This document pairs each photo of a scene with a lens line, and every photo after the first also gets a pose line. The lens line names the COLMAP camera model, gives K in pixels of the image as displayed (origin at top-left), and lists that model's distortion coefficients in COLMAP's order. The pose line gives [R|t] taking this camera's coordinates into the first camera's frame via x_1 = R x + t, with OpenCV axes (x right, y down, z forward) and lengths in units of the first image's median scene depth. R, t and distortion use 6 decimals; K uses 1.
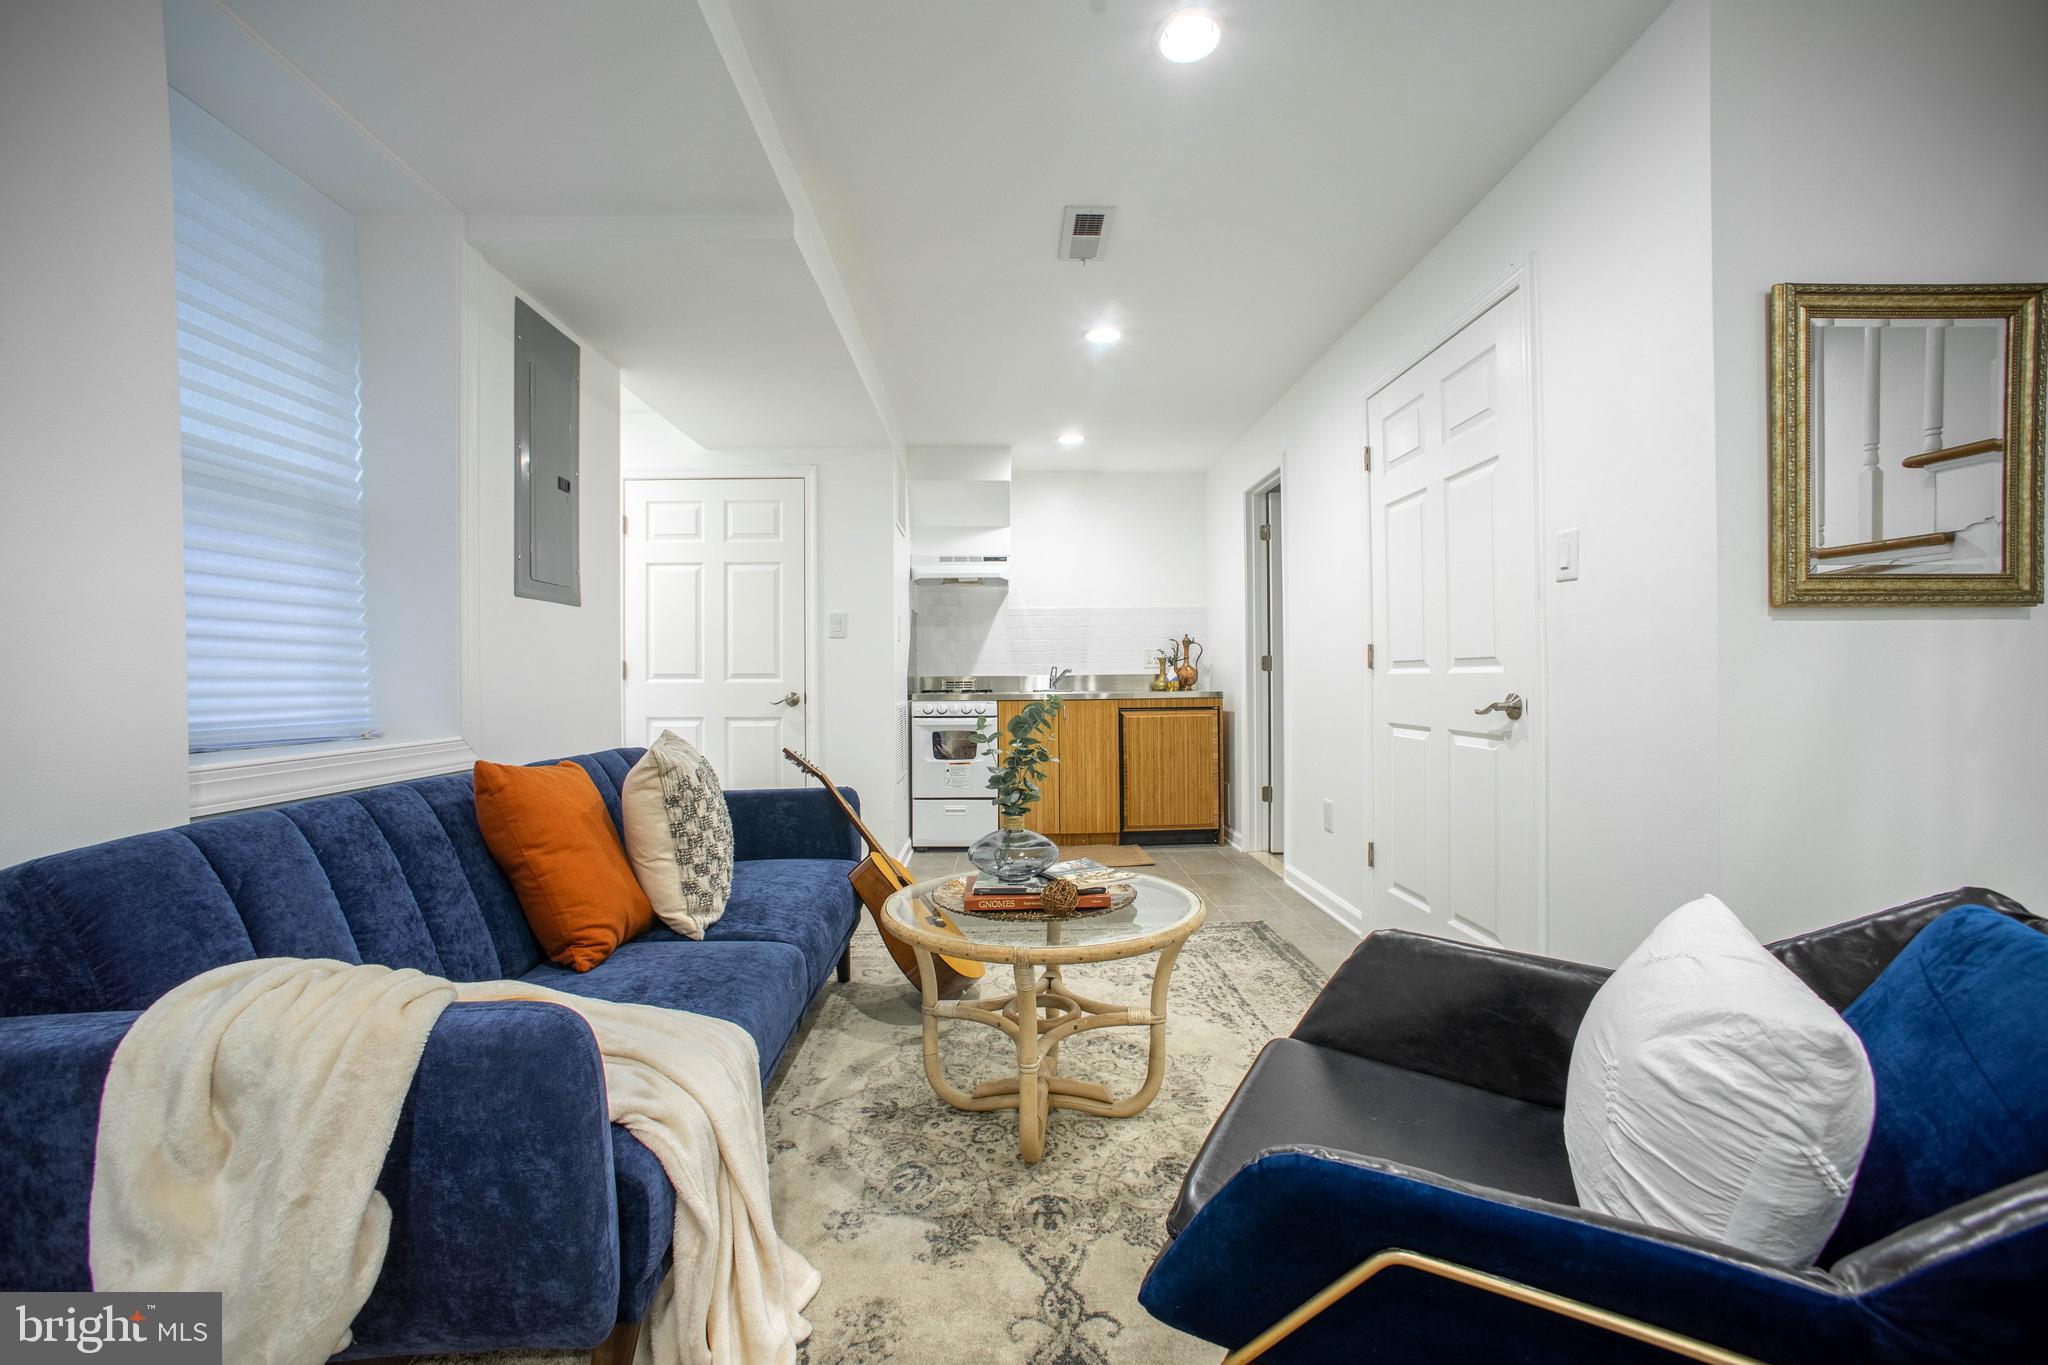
lens RADIAL K [[840.7, 0, 1020.3], [0, 840.7, 684.5], [0, 0, 1]] dist [-0.024083, 0.003454]
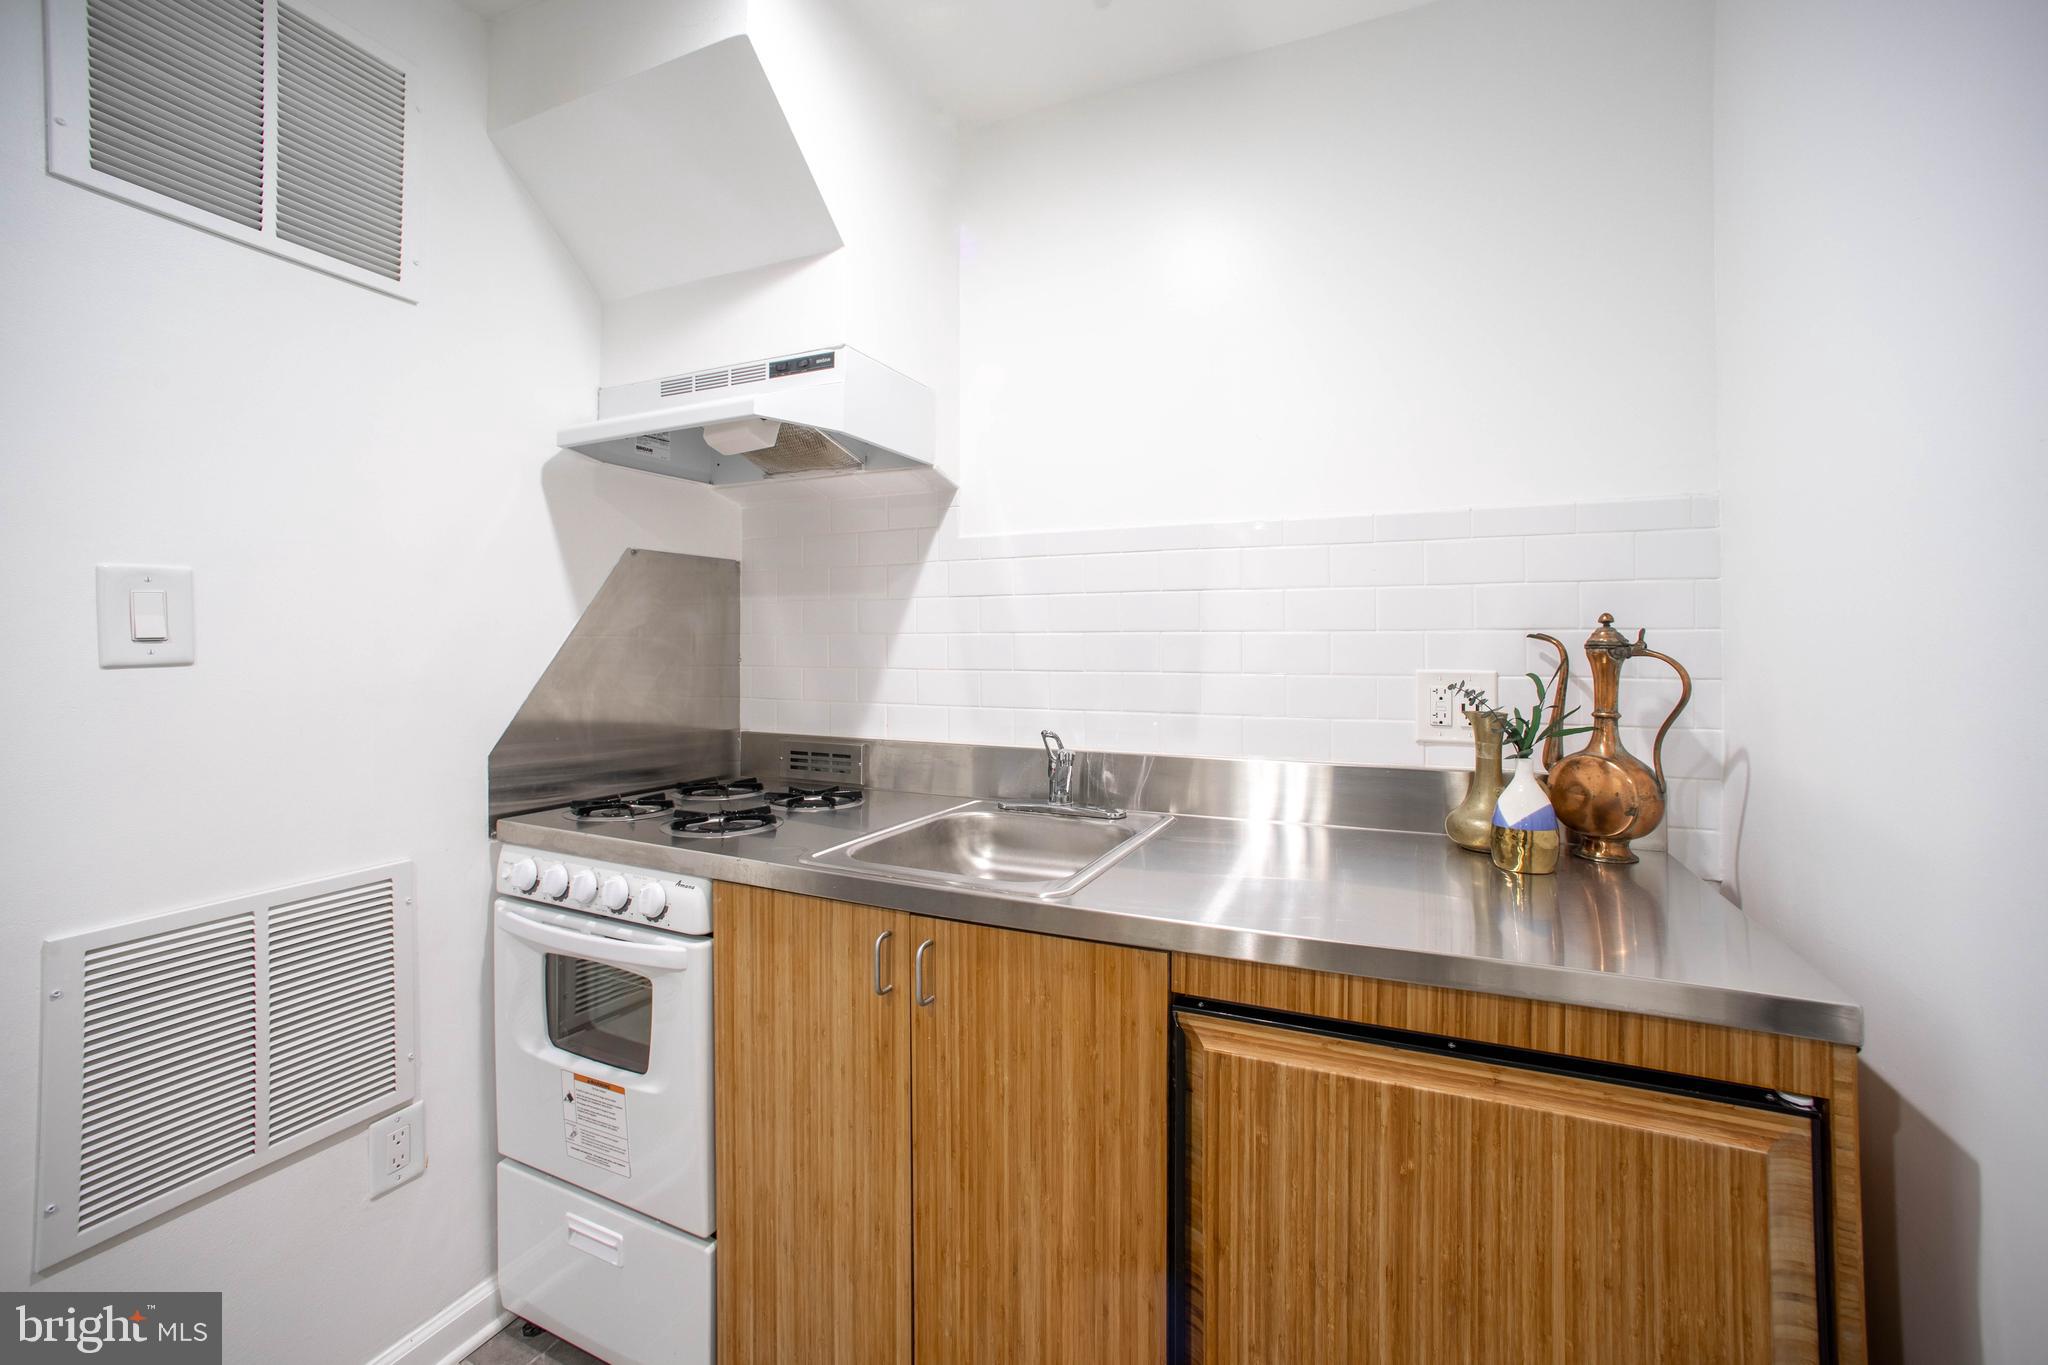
lens RADIAL K [[840.7, 0, 997.0], [0, 840.7, 646.0], [0, 0, 1]] dist [-0.024083, 0.003454]
pose [[0.887050, 0.011848, -0.461521, 0.166219], [-0.013321, 0.999911, 0.000065, -0.052764], [0.461481, 0.006090, 0.887129, 0.776090]]
